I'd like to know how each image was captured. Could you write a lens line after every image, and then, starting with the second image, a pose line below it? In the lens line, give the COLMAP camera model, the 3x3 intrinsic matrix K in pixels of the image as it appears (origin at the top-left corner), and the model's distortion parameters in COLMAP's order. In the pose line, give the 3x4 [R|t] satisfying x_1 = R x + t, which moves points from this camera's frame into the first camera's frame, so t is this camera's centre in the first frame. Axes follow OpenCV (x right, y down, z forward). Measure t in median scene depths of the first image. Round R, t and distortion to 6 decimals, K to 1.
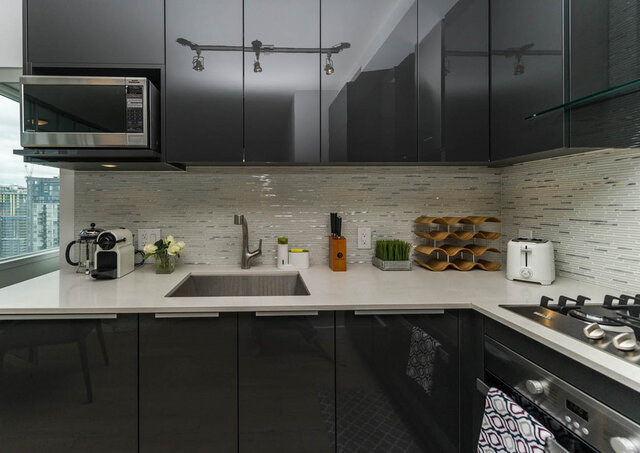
lens RADIAL K [[288.7, 0, 270.2], [0, 288.7, 204.7], [0, 0, 1]] dist [0.004216, -0.001674]
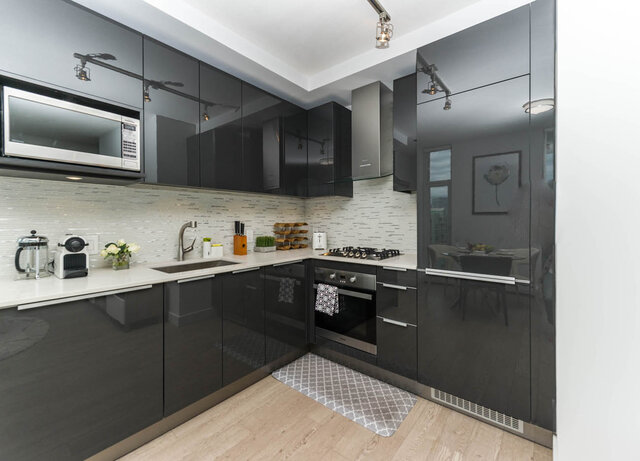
lens RADIAL K [[274.5, 0, 321.5], [0, 274.5, 218.0], [0, 0, 1]] dist [0.004477, 0.000179]
pose [[0.647862, 0.008355, 0.761712, -0.749940], [-0.000994, 0.999948, -0.010123, 0.031236], [-0.761757, 0.005802, 0.647837, -0.431345]]
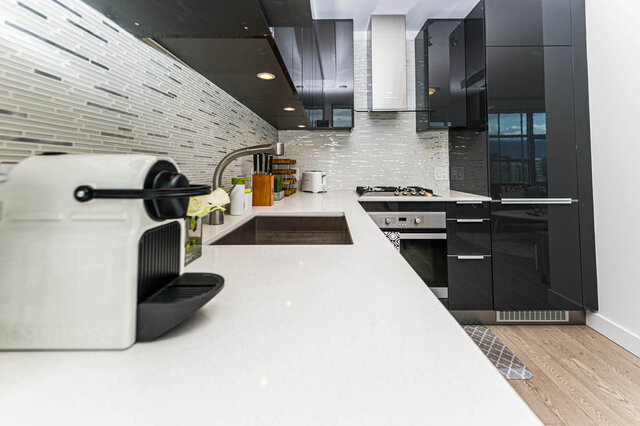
lens RADIAL K [[258.8, 0, 321.2], [0, 258.8, 158.7], [0, 0, 1]] dist [-0.002500, -0.000681]
pose [[0.061287, 0.045535, 0.997081, -0.798096], [0.004083, 0.998939, -0.045871, 0.107674], [-0.998112, 0.006883, 0.061036, 0.815140]]
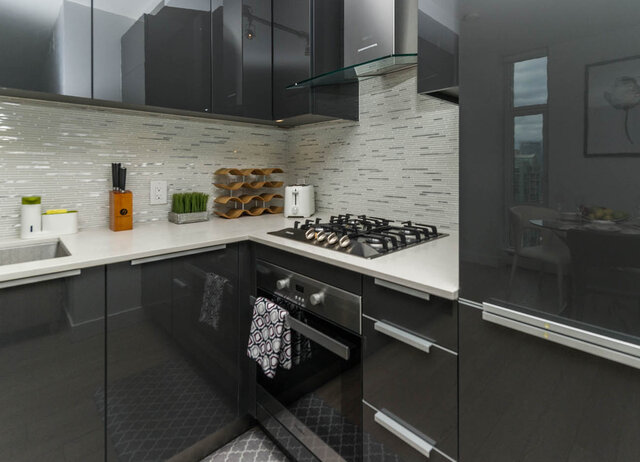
lens RADIAL K [[330.8, 0, 351.6], [0, 330.8, 169.0], [0, 0, 1]] dist [0.010901, -0.002346]
pose [[0.710353, 0.003887, 0.703835, 0.028171], [-0.003340, 0.999992, -0.002152, 0.051165], [-0.703838, -0.000822, 0.710360, -0.193077]]
